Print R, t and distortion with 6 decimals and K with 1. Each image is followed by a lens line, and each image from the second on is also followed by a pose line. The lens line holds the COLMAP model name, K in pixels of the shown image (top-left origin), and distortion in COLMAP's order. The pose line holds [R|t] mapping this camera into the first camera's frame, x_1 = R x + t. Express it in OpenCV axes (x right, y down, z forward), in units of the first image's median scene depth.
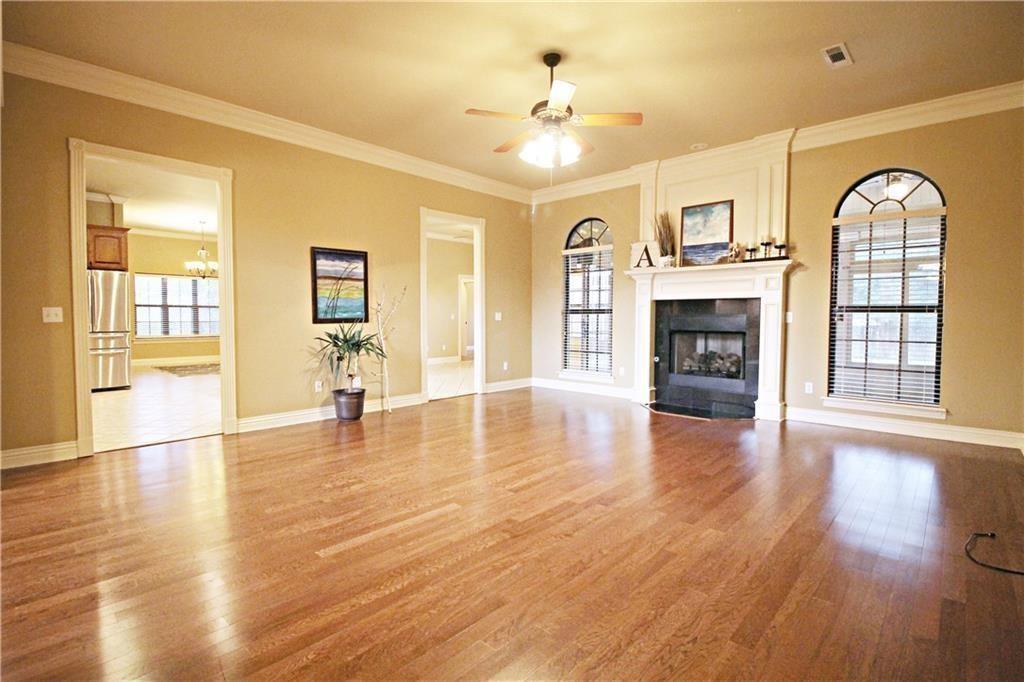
lens RADIAL K [[478.8, 0, 509.1], [0, 478.8, 334.6], [0, 0, 1]] dist [0.001254, -0.015076]
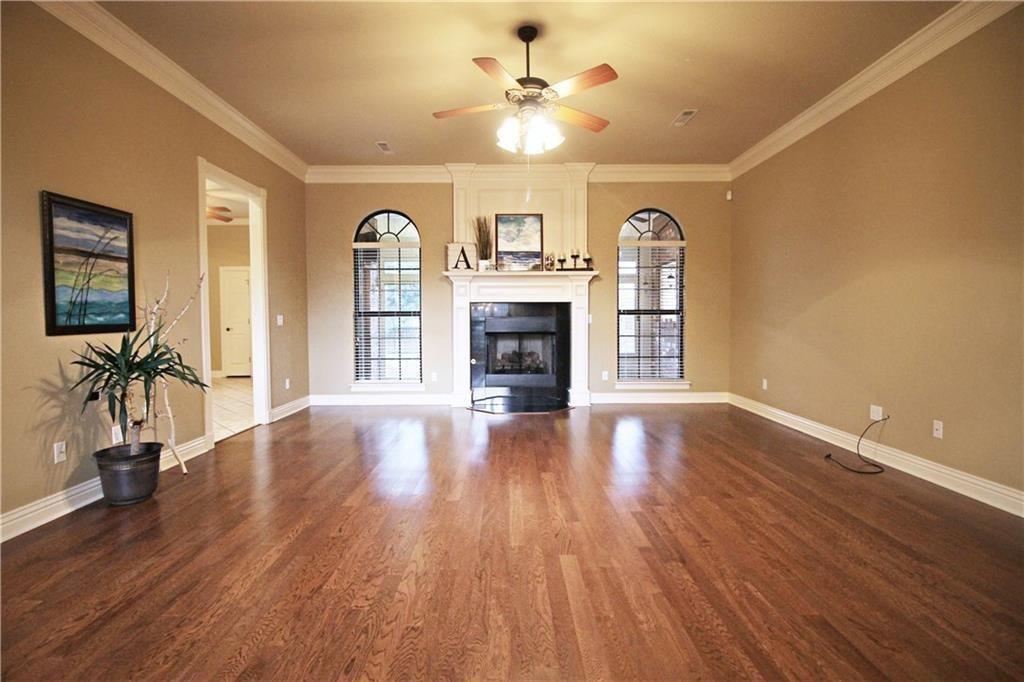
lens RADIAL K [[478.8, 0, 509.1], [0, 478.8, 334.6], [0, 0, 1]] dist [0.001254, -0.015076]
pose [[0.725537, -0.027909, 0.687617, -0.370614], [0.032514, 0.999452, 0.006258, -0.010141], [-0.687415, 0.017817, 0.726046, 0.249098]]
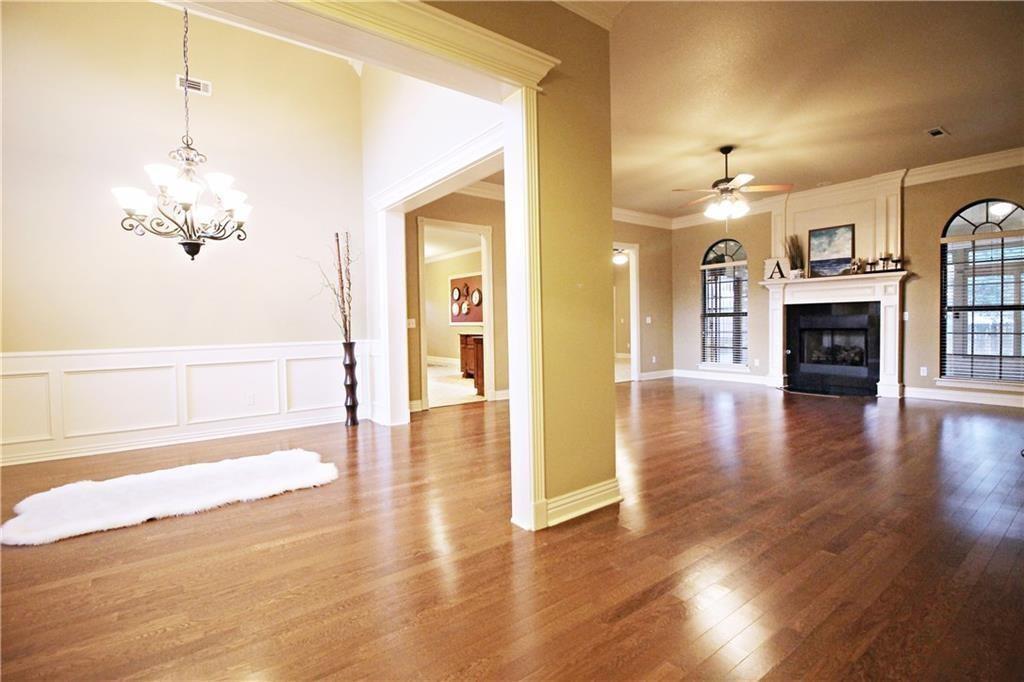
lens RADIAL K [[478.8, 0, 509.1], [0, 478.8, 334.6], [0, 0, 1]] dist [0.001254, -0.015076]
pose [[0.985239, -0.013787, -0.170630, -0.221101], [0.011819, 0.999851, -0.012544, 0.015047], [0.170777, 0.010342, 0.985255, -0.396822]]
